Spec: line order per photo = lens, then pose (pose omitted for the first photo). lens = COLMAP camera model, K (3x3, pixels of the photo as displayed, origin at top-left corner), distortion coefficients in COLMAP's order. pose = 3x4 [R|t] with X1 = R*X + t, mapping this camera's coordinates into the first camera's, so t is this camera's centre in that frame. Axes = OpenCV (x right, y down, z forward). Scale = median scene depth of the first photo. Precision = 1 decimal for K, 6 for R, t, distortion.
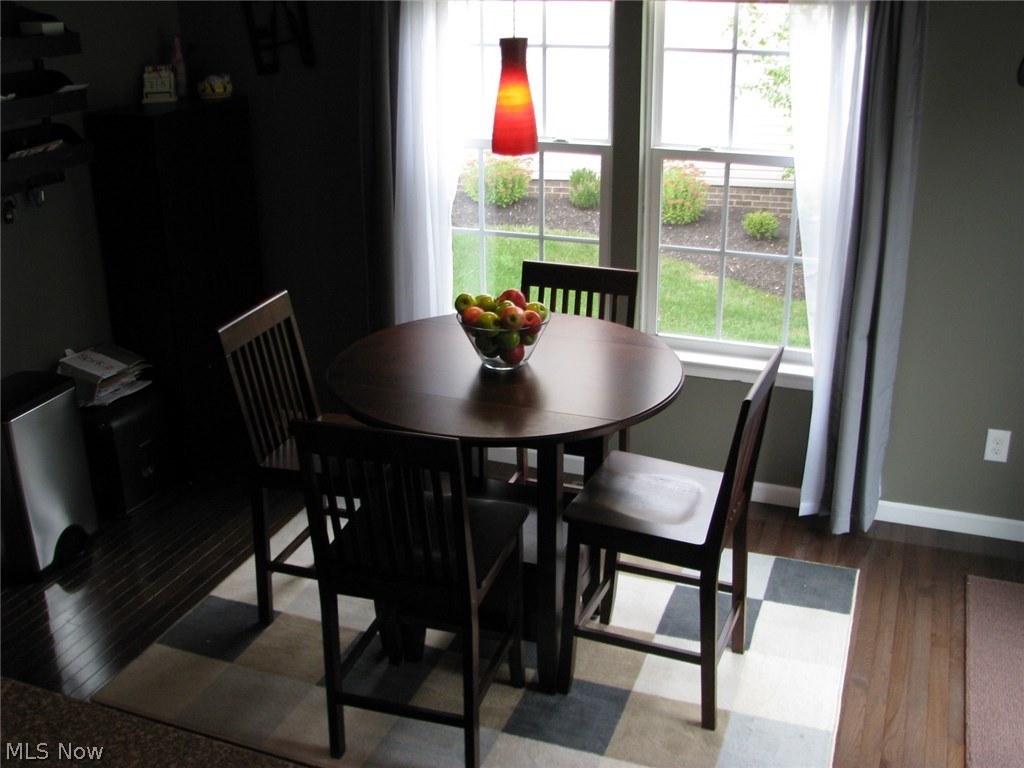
lens RADIAL K [[1113.8, 0, 513.2], [0, 1113.8, 348.0], [0, 0, 1]] dist [-0.175160, 0.240339]
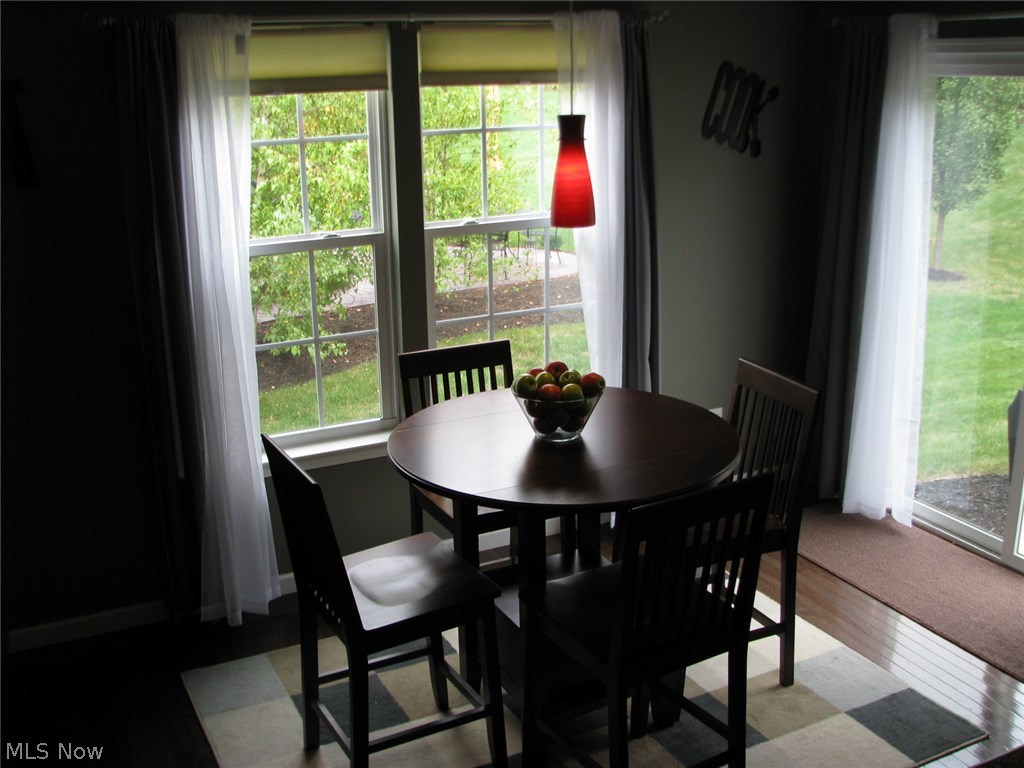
lens RADIAL K [[1117.6, 0, 508.1], [0, 1117.6, 359.8], [0, 0, 1]] dist [-0.433238, 1.873274]
pose [[0.671739, -0.212173, 0.709754, -0.764058], [0.272687, 0.961654, 0.029394, -0.097959], [-0.688774, 0.173795, 0.703837, 0.324560]]
